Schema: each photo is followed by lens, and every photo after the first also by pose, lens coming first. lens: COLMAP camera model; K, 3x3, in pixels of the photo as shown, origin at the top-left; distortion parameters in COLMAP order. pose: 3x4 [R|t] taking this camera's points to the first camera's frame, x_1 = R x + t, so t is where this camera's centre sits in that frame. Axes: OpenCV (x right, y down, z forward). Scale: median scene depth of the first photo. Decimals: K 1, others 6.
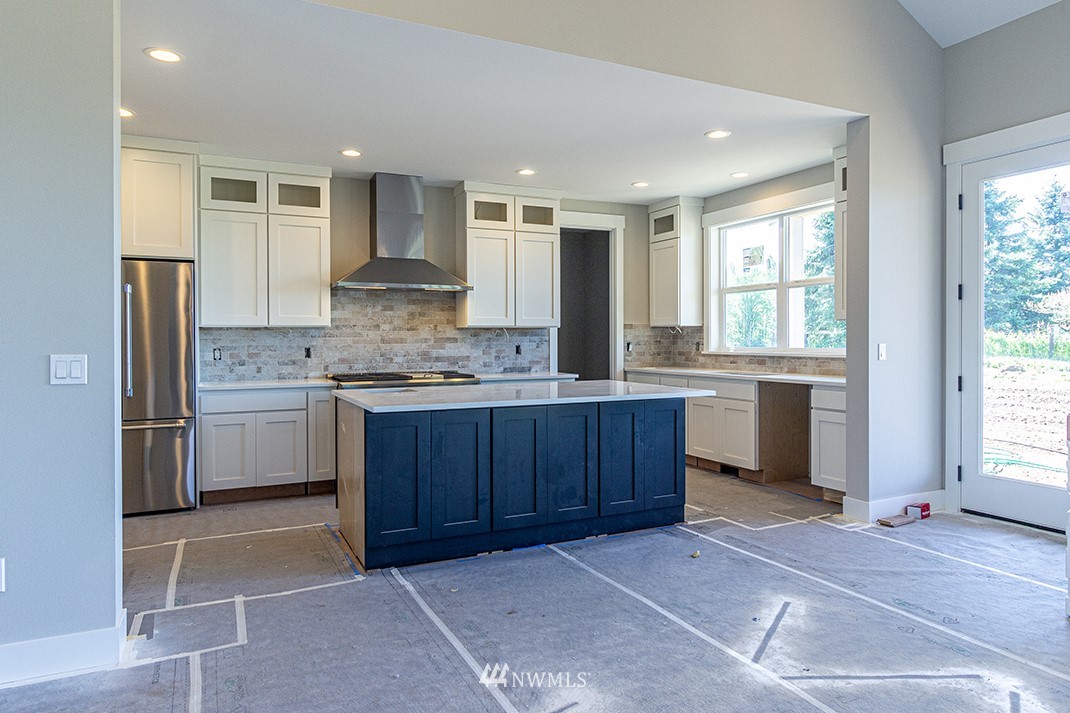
lens RADIAL K [[672.9, 0, 565.5], [0, 672.9, 343.3], [0, 0, 1]] dist [-0.002028, 0.001962]
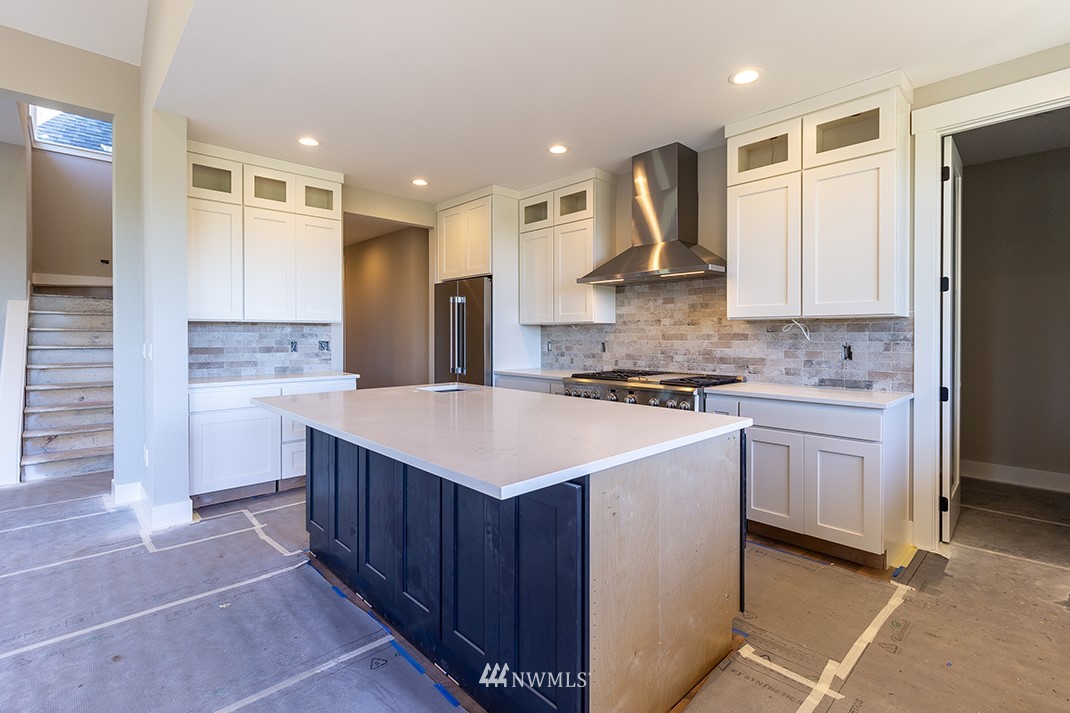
lens RADIAL K [[499.2, 0, 549.0], [0, 499.2, 338.4], [0, 0, 1]] dist [-0.000224, -0.001269]
pose [[0.291519, 0.011981, -0.956490, 0.329984], [-0.007408, 0.999920, 0.010267, -0.007261], [0.956536, 0.004092, 0.291584, 0.649717]]
